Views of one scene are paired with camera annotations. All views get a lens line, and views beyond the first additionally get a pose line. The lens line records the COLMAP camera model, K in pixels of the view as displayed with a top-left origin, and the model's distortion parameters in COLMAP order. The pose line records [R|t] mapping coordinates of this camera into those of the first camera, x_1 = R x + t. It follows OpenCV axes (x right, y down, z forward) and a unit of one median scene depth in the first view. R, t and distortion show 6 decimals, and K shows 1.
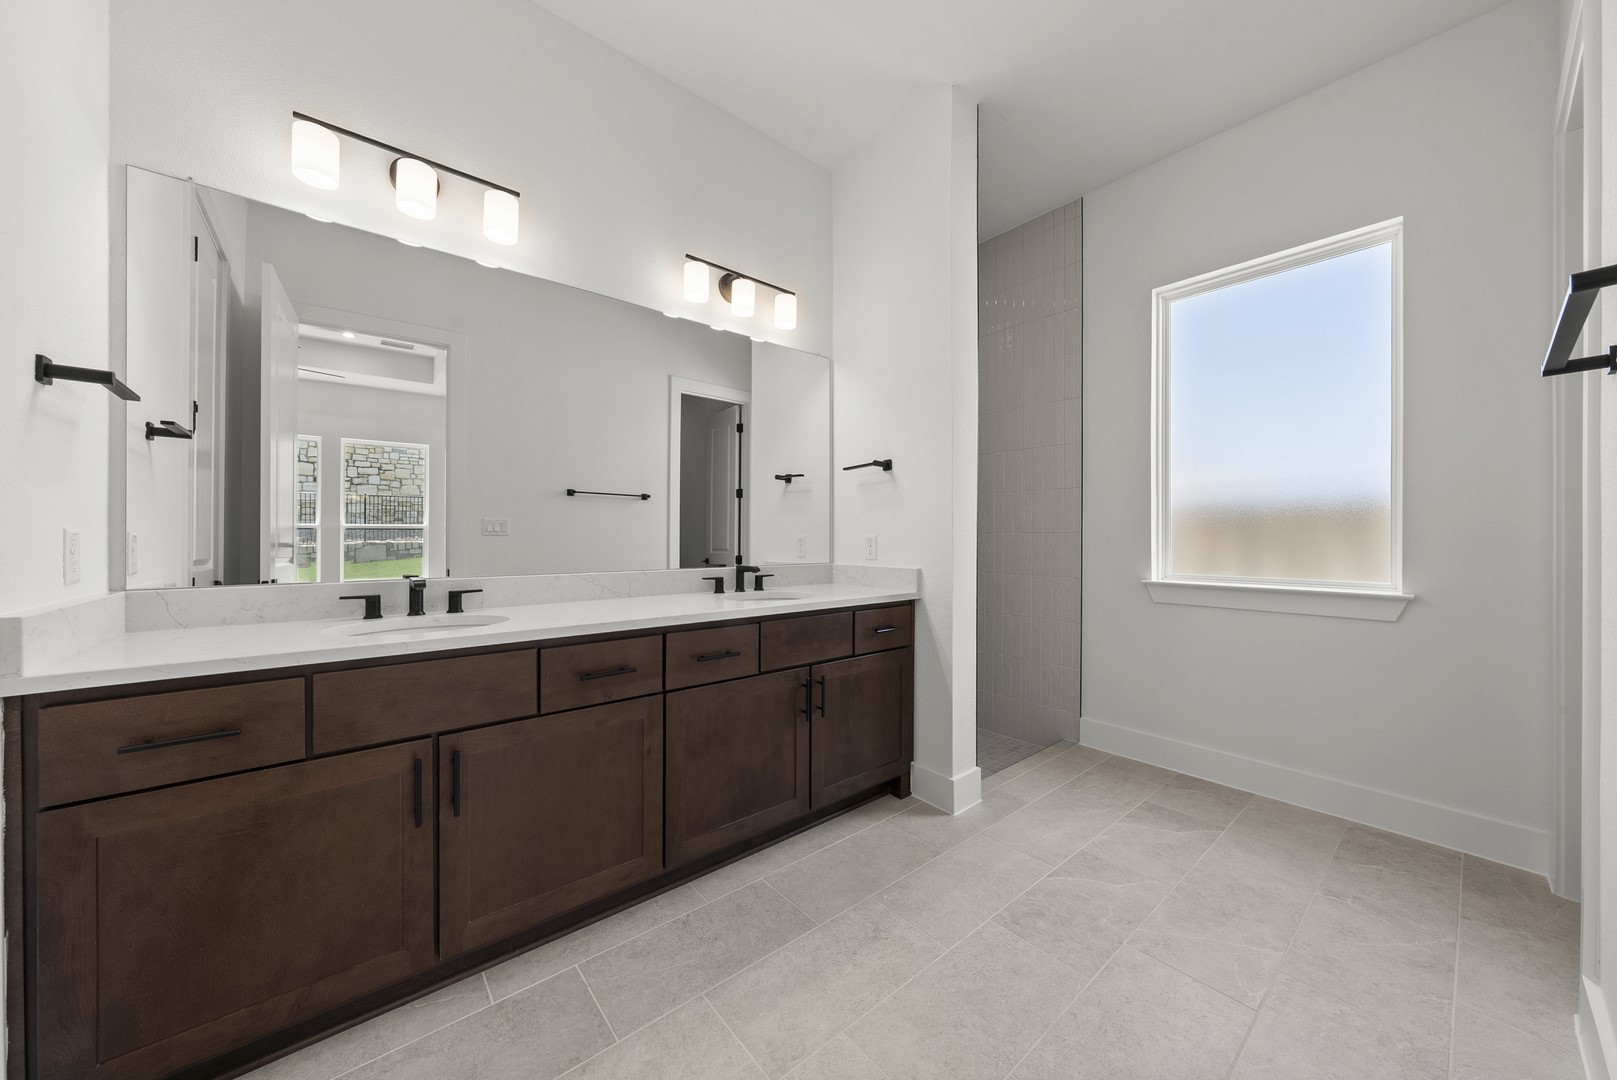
lens RADIAL K [[552.3, 0, 808.9], [0, 552.3, 548.7], [0, 0, 1]] dist [-0.000508, 0.000040]
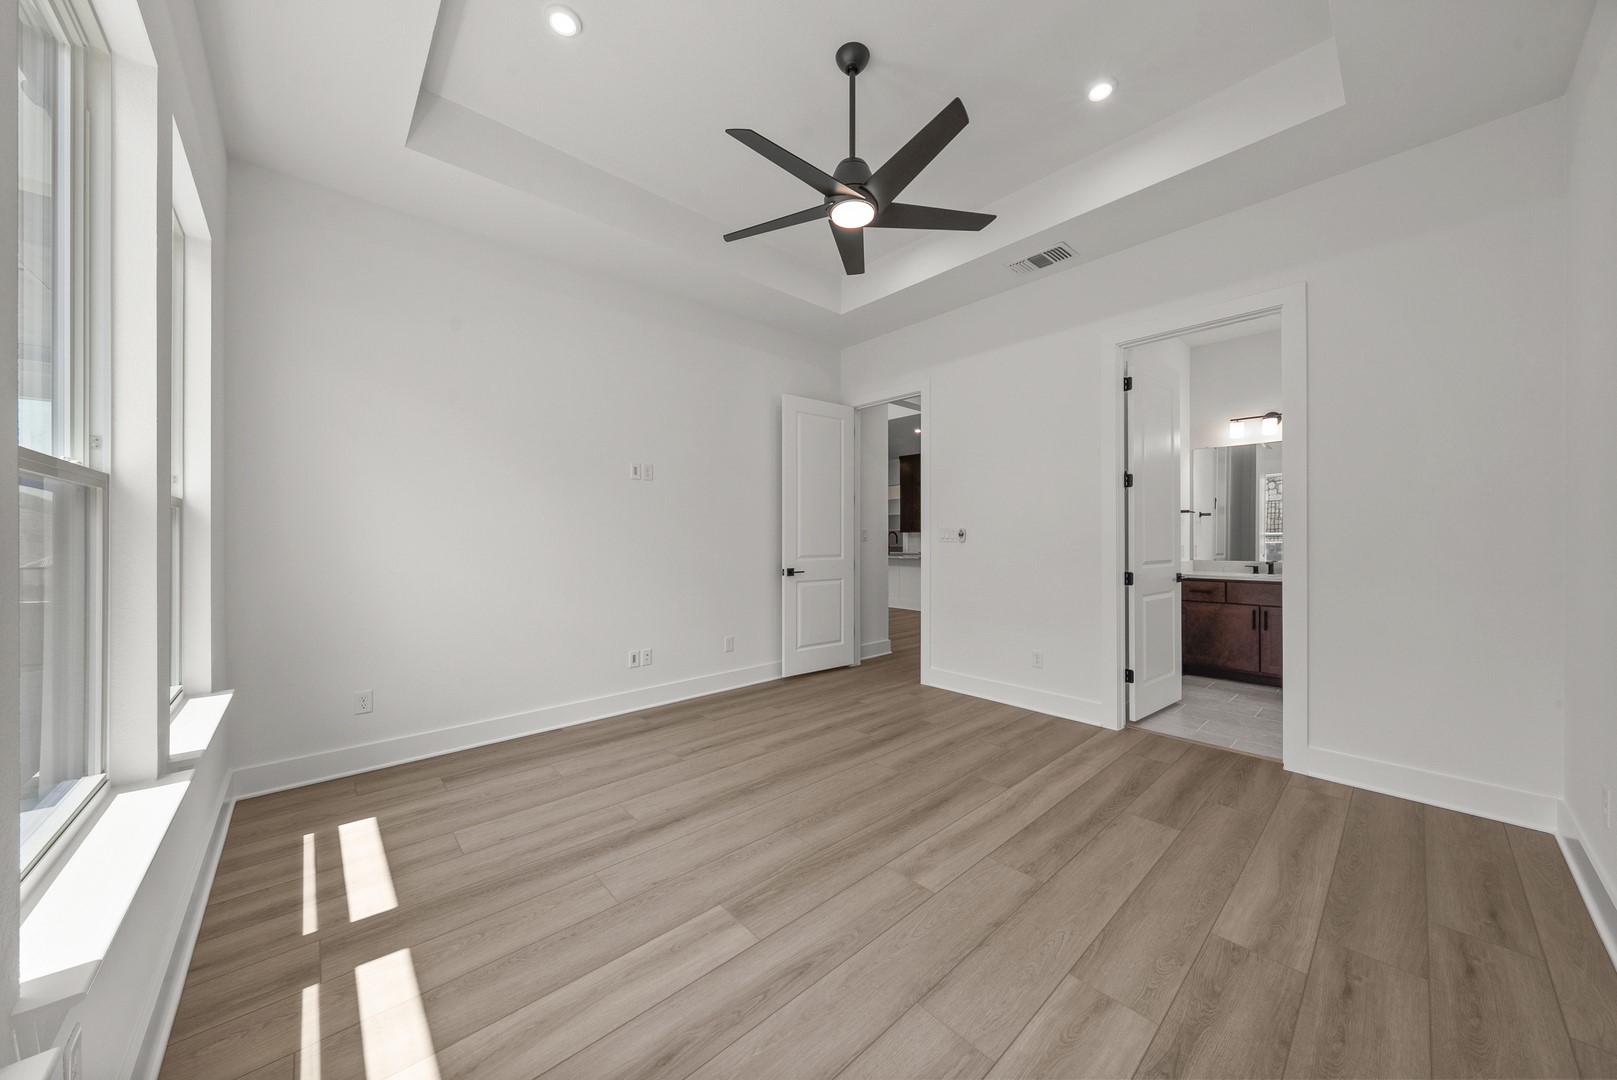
lens RADIAL K [[552.3, 0, 809.2], [0, 552.3, 545.0], [0, 0, 1]] dist [-0.000508, 0.000040]
pose [[0.052468, 0.002926, -0.998618, 2.589582], [-0.008249, 0.999963, 0.002496, -0.015008], [0.998589, 0.008107, 0.052490, -1.960945]]
